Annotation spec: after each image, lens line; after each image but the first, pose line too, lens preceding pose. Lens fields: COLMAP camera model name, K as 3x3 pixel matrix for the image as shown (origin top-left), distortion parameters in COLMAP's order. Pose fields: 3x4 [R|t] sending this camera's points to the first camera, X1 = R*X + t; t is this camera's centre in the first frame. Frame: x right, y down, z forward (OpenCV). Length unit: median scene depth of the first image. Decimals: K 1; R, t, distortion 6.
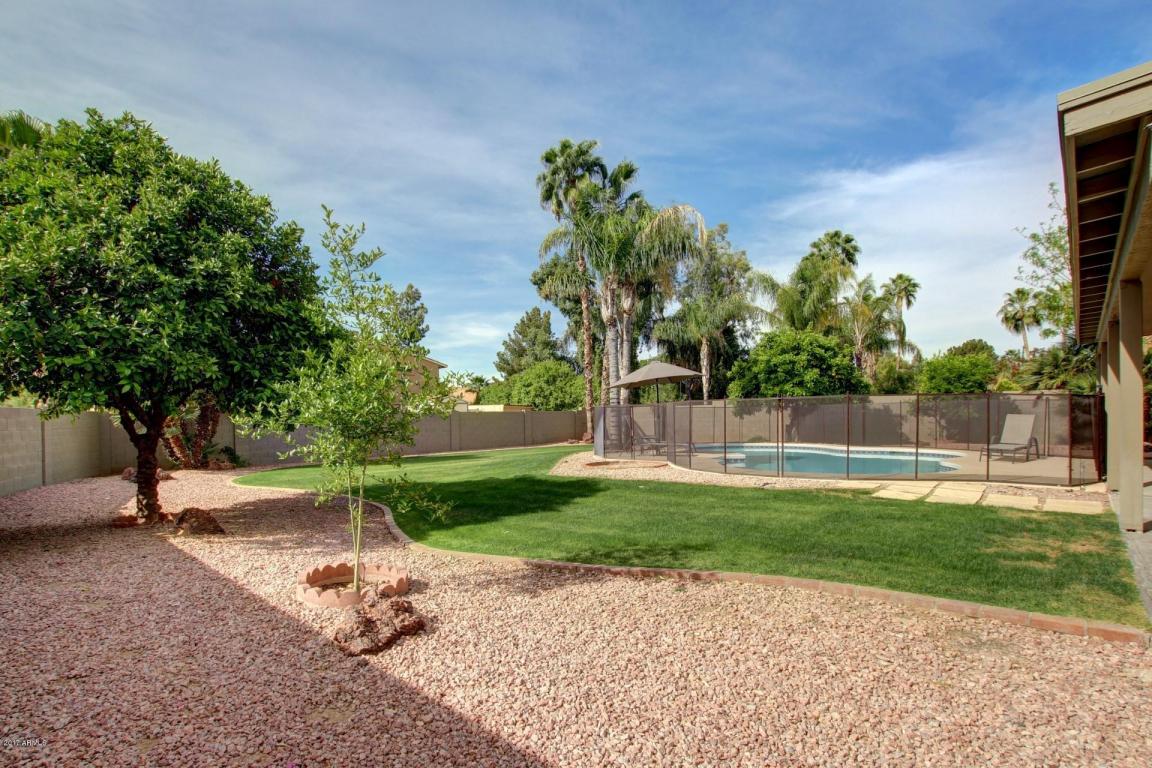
lens RADIAL K [[575.3, 0, 596.1], [0, 575.3, 431.2], [0, 0, 1]] dist [0.047007, 0.000632]
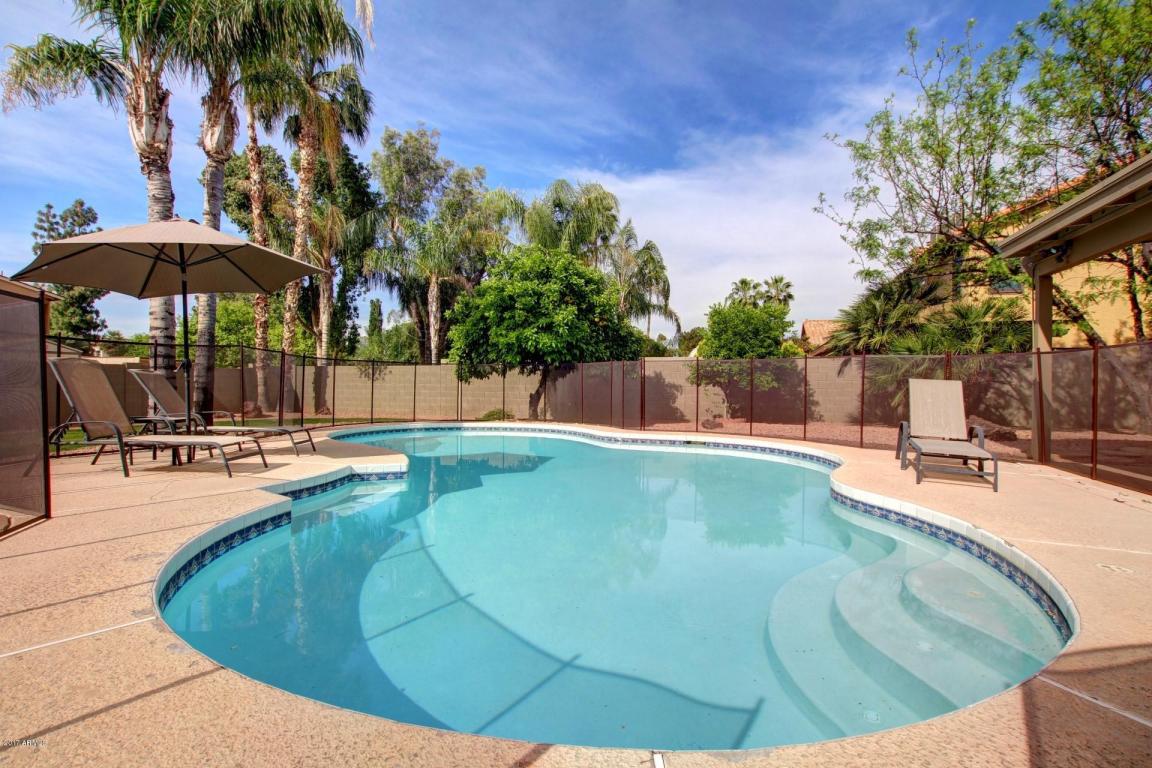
lens RADIAL K [[543.5, 0, 574.0], [0, 543.5, 394.0], [0, 0, 1]] dist [-0.014027, 0.001093]
pose [[0.933867, 0.020993, 0.357005, 0.167546], [-0.016299, 0.999737, -0.016151, -0.002299], [-0.357250, 0.009264, 0.933963, 0.435520]]
